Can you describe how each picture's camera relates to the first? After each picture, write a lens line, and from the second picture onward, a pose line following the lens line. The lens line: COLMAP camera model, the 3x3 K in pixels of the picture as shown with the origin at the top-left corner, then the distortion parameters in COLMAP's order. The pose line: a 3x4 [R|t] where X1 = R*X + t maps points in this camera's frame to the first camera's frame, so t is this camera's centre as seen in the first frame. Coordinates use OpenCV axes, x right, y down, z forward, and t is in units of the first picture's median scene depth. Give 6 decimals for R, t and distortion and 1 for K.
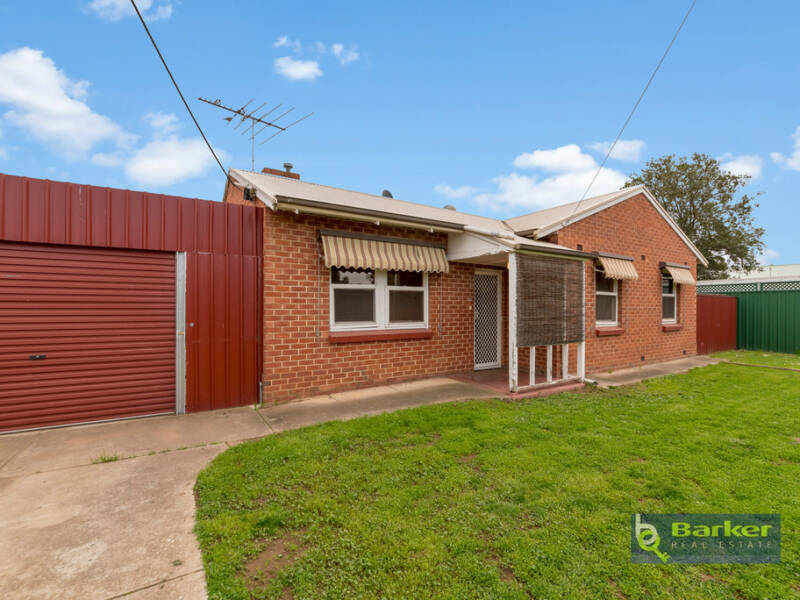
lens RADIAL K [[349.5, 0, 400.5], [0, 349.5, 302.3], [0, 0, 1]] dist [-0.004015, -0.000272]
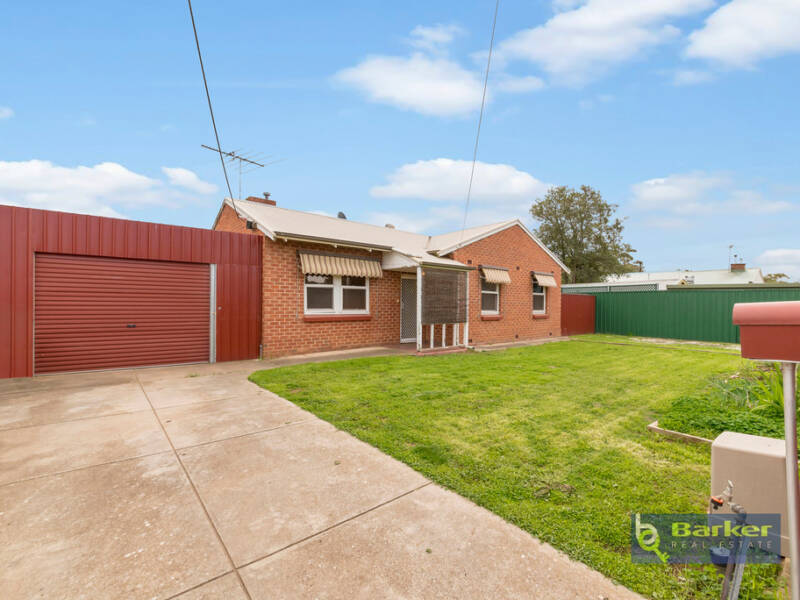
lens RADIAL K [[321.8, 0, 398.6], [0, 321.8, 299.6], [0, 0, 1]] dist [0.004282, 0.000087]
pose [[0.990176, 0.007273, 0.139641, 0.013367], [-0.007409, 0.999972, 0.000455, 0.011283], [-0.139634, -0.001485, 0.990202, -0.431877]]
